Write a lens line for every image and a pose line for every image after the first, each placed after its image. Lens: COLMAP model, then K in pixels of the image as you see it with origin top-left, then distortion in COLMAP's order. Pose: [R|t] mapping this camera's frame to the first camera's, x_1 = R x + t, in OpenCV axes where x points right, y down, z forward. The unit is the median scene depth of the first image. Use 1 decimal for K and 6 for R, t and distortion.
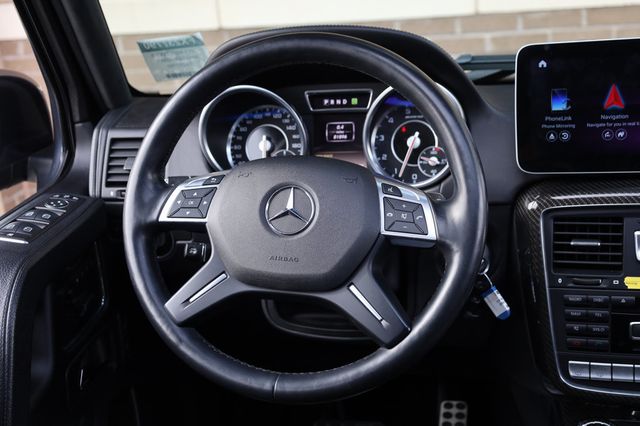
lens RADIAL K [[861.6, 0, 320.0], [0, 861.6, 213.0], [0, 0, 1]] dist [0.000786, -0.015481]
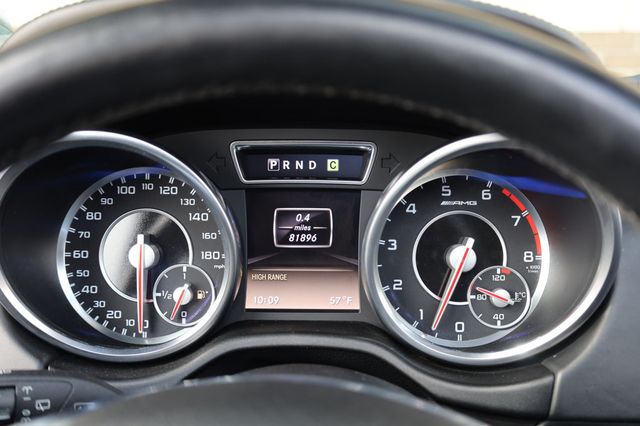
lens RADIAL K [[664.8, 0, 320.0], [0, 664.8, 213.0], [0, 0, 1]] dist [0.012327, 0.009205]
pose [[0.977261, 0.002014, 0.212029, -0.053018], [-0.011203, 0.999049, 0.042145, -0.135151], [-0.211742, -0.043562, 0.976354, 0.724147]]
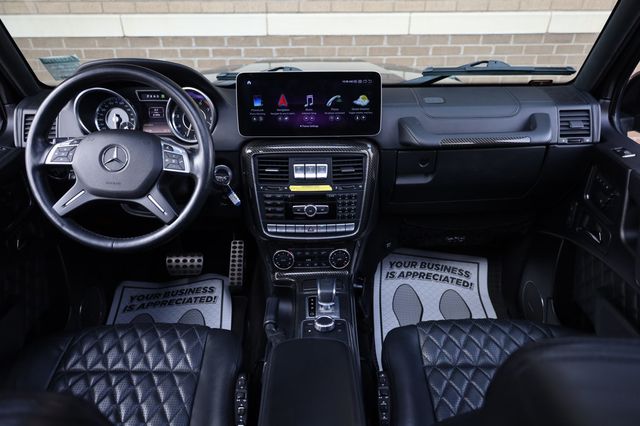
lens RADIAL K [[448.9, 0, 320.0], [0, 448.9, 213.0], [0, 0, 1]] dist [0.005992, -0.001500]
pose [[0.974229, -0.040669, 0.221865, 0.170602], [0.001761, 0.984953, 0.172814, -0.051523], [-0.225554, -0.167970, 0.959641, -0.108850]]
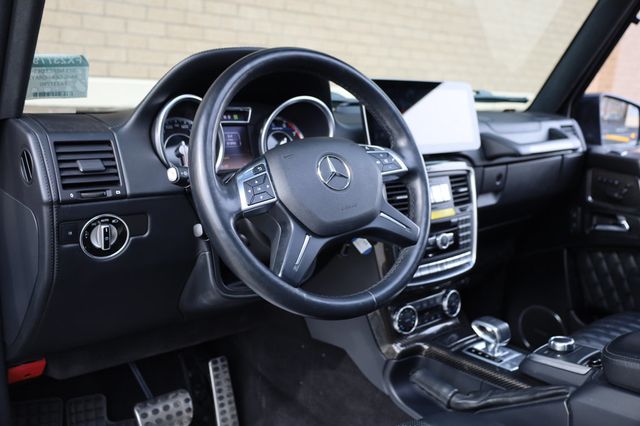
lens RADIAL K [[571.8, 0, 320.0], [0, 571.8, 213.0], [0, 0, 1]] dist [0.030826, 0.001567]
pose [[0.617071, -0.077180, 0.783113, -0.663239], [0.163875, 0.985963, -0.031957, 0.074155], [-0.769654, 0.148052, 0.621058, 0.427974]]
